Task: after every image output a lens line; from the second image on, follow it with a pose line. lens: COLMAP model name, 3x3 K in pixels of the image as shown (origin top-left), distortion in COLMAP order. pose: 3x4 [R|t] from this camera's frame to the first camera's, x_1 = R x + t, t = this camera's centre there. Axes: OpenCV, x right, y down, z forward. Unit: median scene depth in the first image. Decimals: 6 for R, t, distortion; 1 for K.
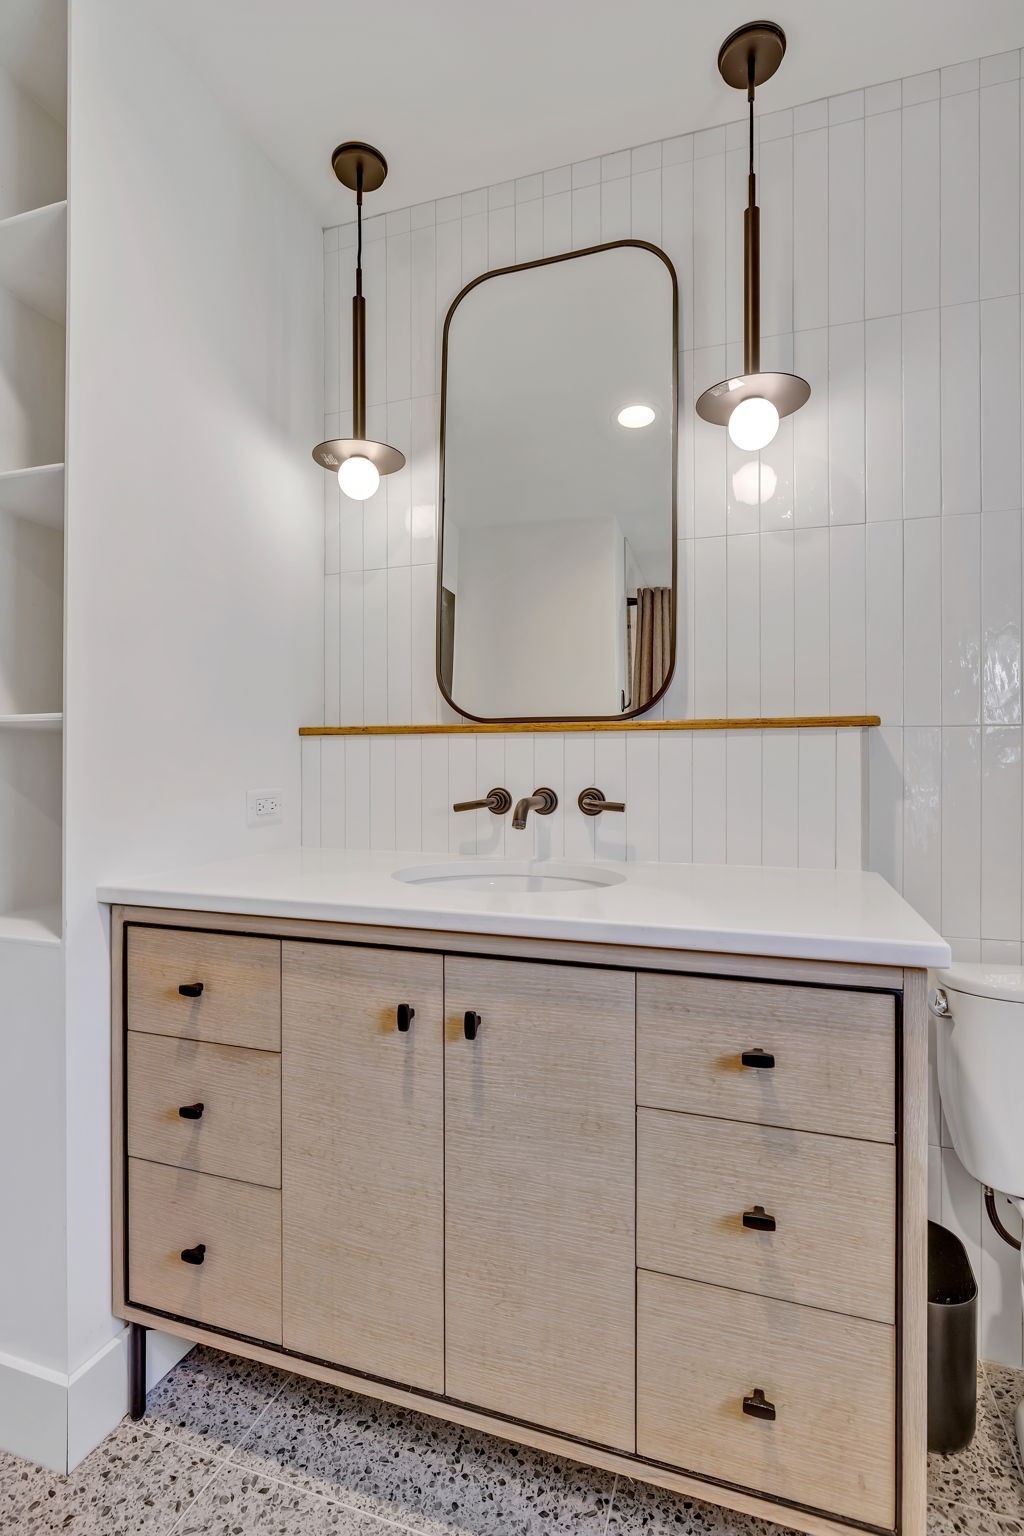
lens RADIAL K [[686.8, 0, 513.1], [0, 686.8, 767.5], [0, 0, 1]] dist [-0.000172, 0.000307]
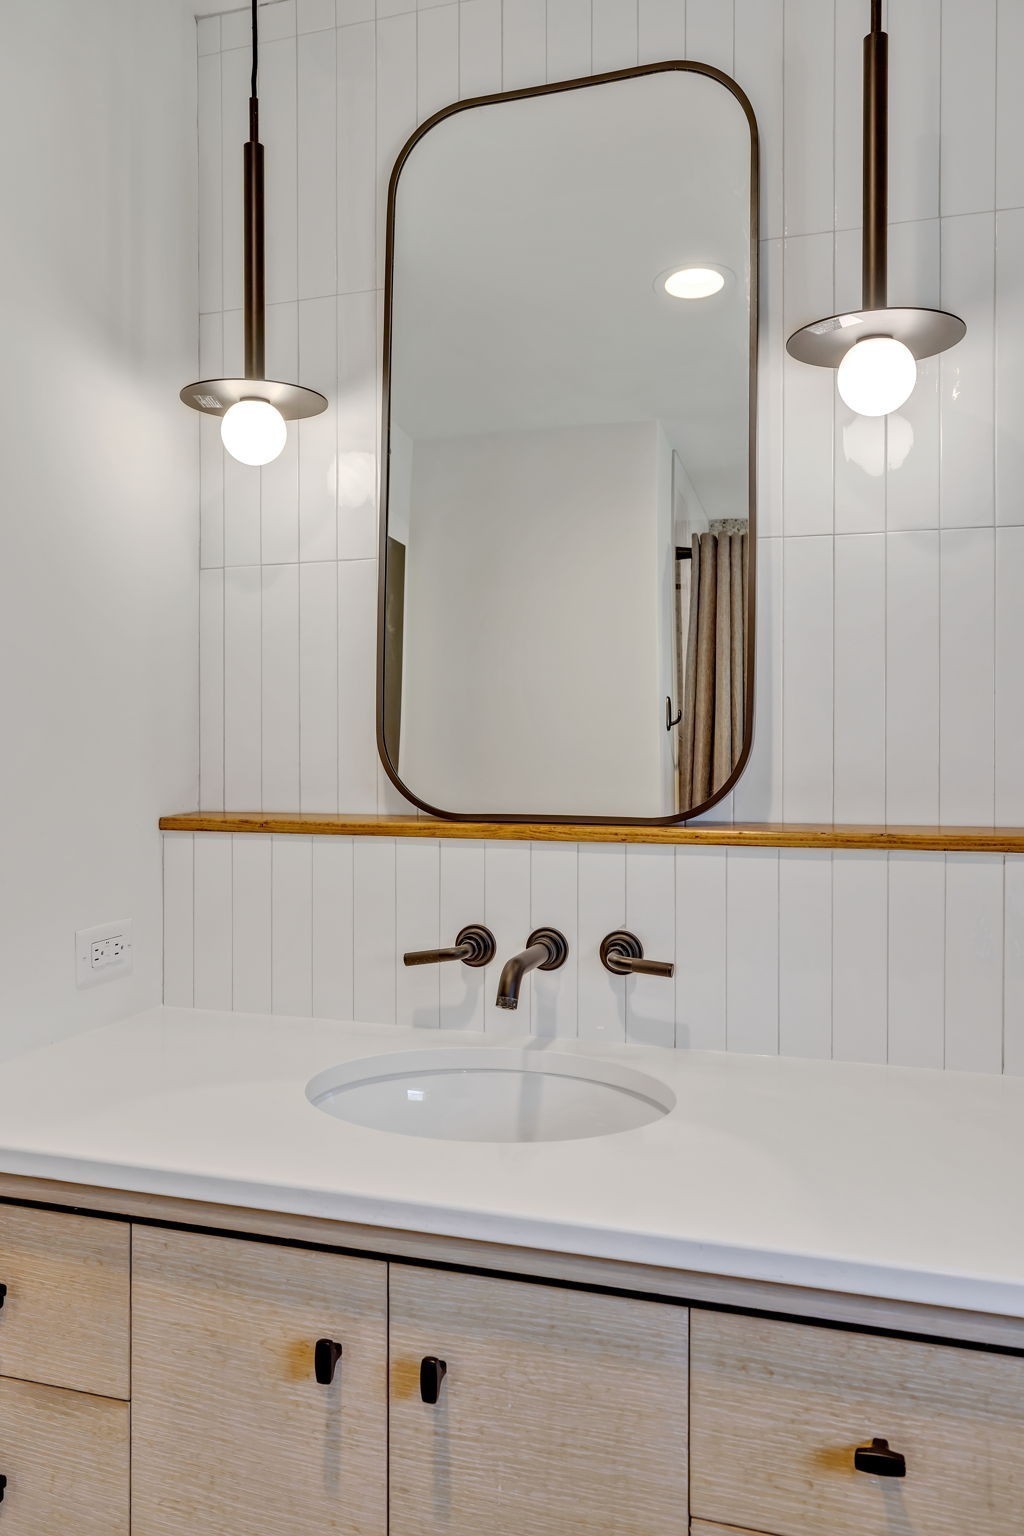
lens RADIAL K [[1076.8, 0, 513.2], [0, 1076.8, 767.7], [0, 0, 1]] dist [0.002835, 0.004515]
pose [[0.999872, 0.002176, 0.015839, -0.001439], [-0.002308, 0.999962, 0.008361, -0.136097], [-0.015820, -0.008396, 0.999840, 0.003227]]
